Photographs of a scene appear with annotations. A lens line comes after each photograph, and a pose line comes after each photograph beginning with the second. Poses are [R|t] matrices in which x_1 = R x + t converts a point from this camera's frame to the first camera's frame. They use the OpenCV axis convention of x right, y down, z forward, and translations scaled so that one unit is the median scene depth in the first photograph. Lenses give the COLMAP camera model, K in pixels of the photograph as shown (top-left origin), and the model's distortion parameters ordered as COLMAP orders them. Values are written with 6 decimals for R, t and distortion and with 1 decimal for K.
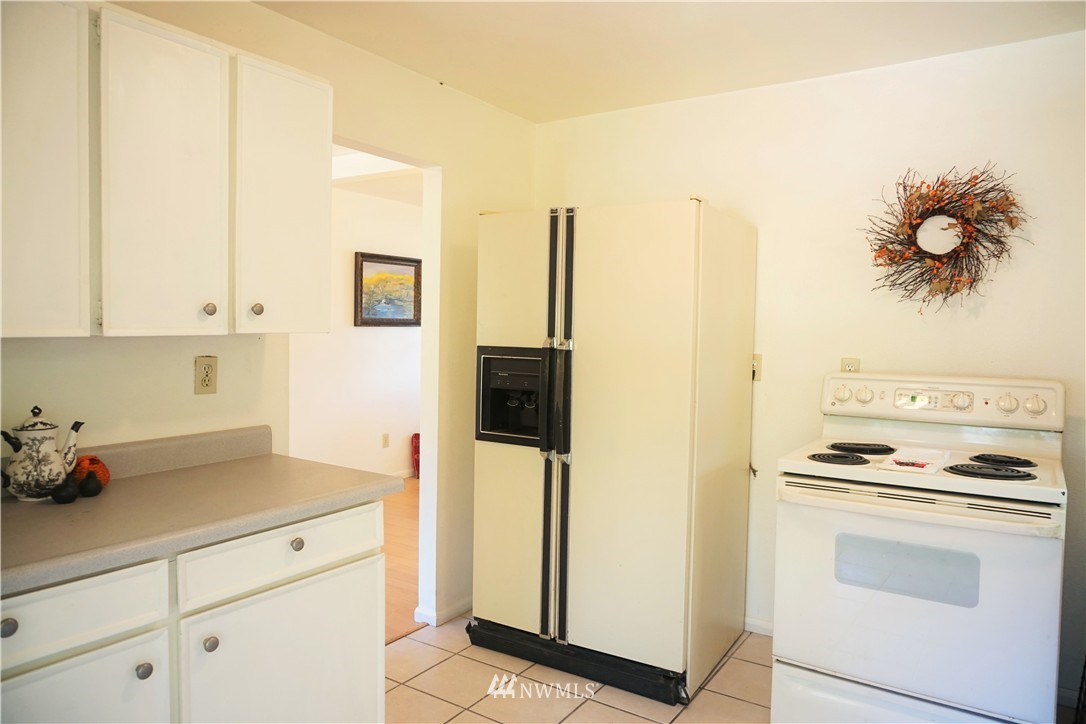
lens RADIAL K [[719.6, 0, 539.2], [0, 719.6, 365.3], [0, 0, 1]] dist [-0.058568, 0.042100]
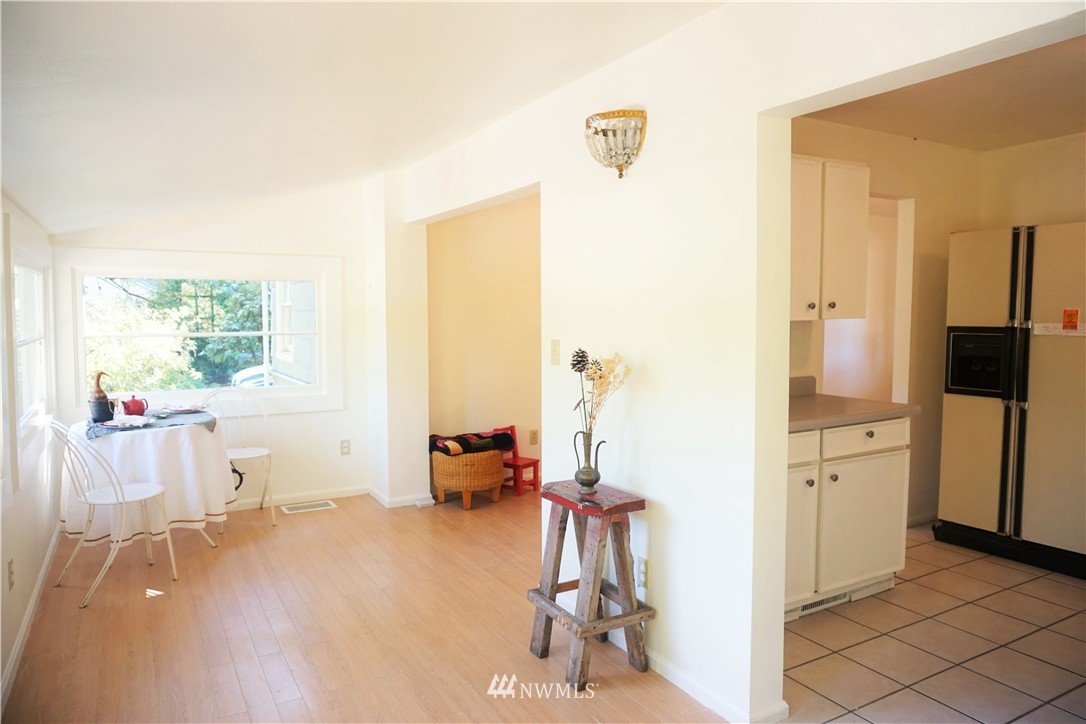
lens RADIAL K [[719.6, 0, 539.2], [0, 719.6, 365.3], [0, 0, 1]] dist [-0.058568, 0.042100]
pose [[0.888693, 0.013368, -0.458307, -0.171884], [-0.005972, 0.999828, 0.017584, 0.032484], [0.458463, -0.012890, 0.888620, -0.655068]]
